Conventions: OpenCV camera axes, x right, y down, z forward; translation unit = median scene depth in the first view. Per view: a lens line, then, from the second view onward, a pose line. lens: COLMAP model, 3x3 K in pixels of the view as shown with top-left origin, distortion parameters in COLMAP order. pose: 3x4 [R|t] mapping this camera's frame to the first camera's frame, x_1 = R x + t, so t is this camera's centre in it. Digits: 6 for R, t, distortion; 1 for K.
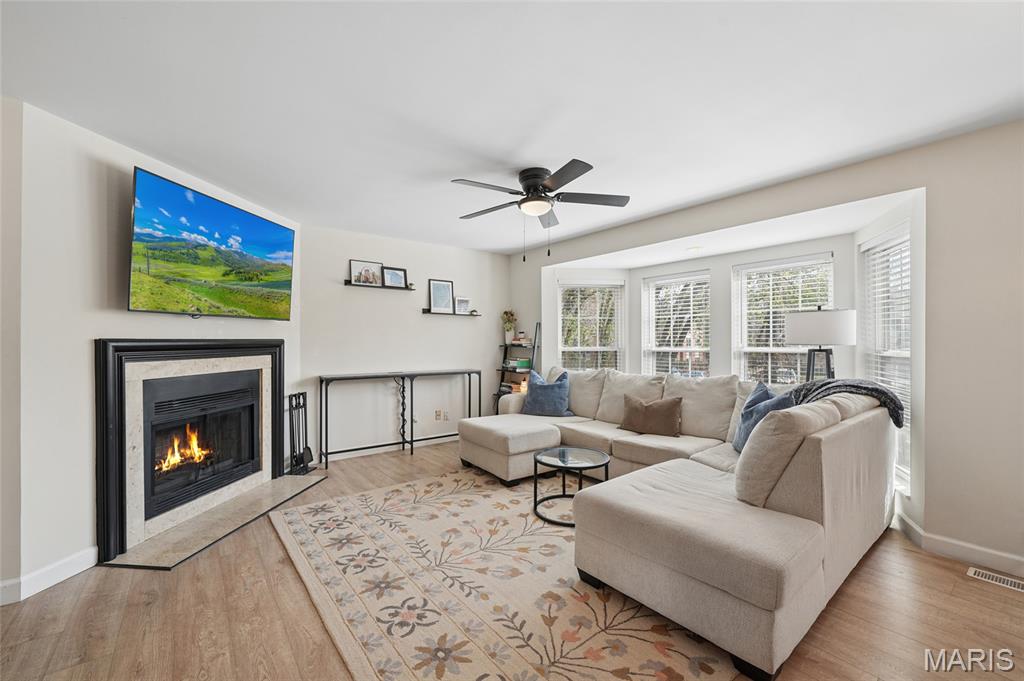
lens RADIAL K [[425.8, 0, 509.6], [0, 425.8, 342.9], [0, 0, 1]] dist [-0.000483, -0.000010]
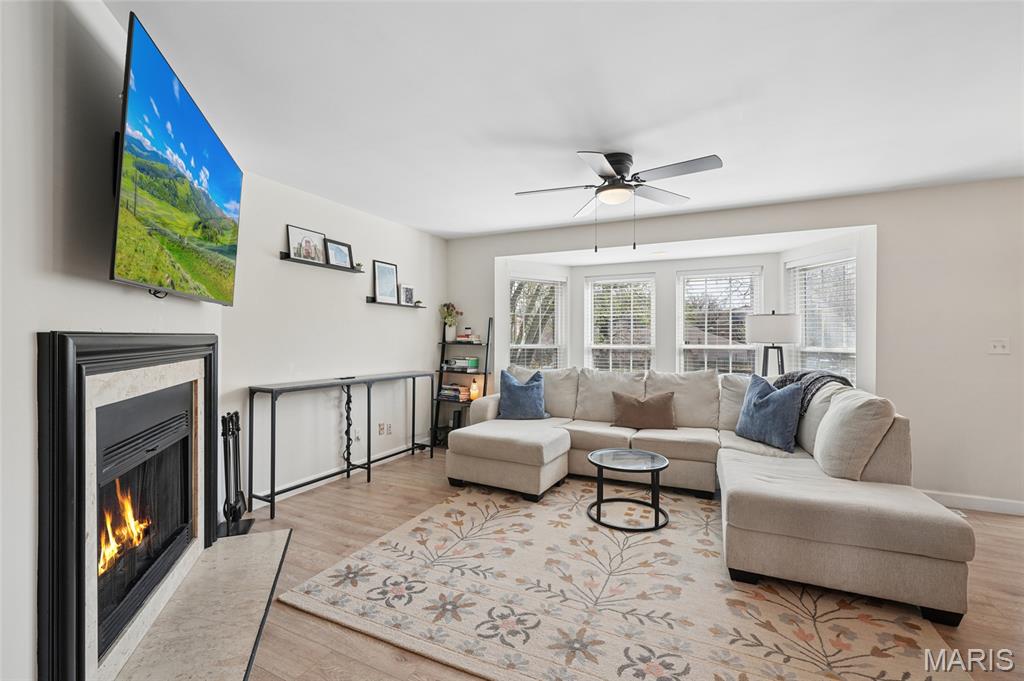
lens RADIAL K [[447.7, 0, 512.0], [0, 447.7, 340.5], [0, 0, 1]] dist [0.000859, -0.000085]
pose [[0.892364, 0.002721, 0.451308, -0.482686], [-0.004053, 0.999990, 0.001985, -0.001436], [-0.451298, -0.003600, 0.892366, 0.189810]]
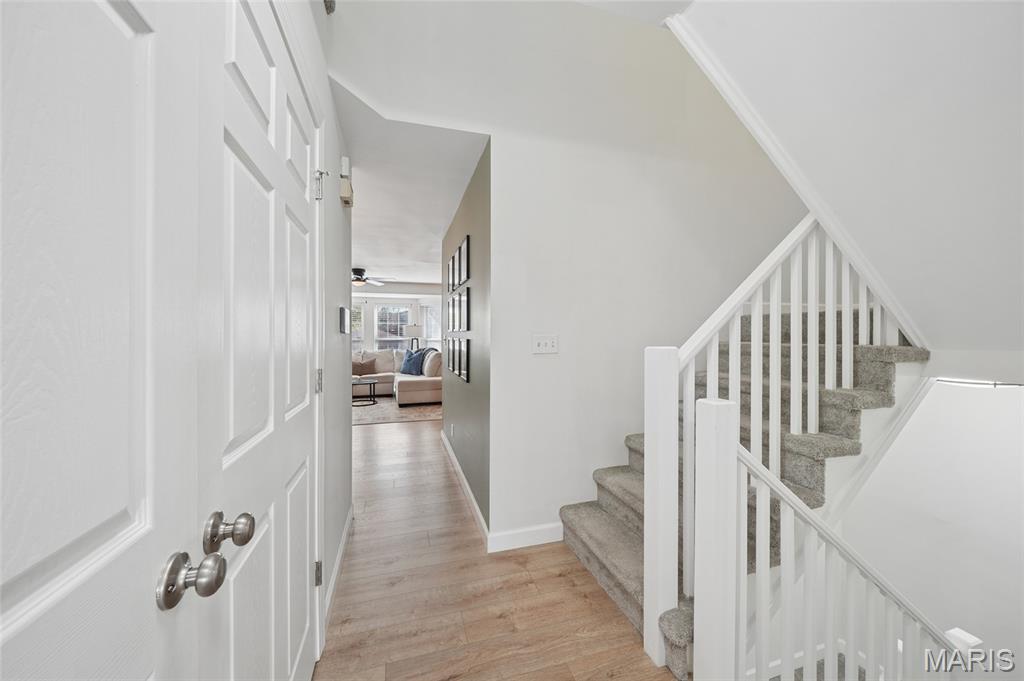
lens RADIAL K [[397.1, 0, 515.1], [0, 397.1, 341.6], [0, 0, 1]] dist [-0.000205, 0.000151]
pose [[0.356592, -0.014876, 0.934142, -1.504548], [-0.003626, 0.999844, 0.017307, -0.011427], [-0.934253, -0.009558, 0.356482, -0.589482]]
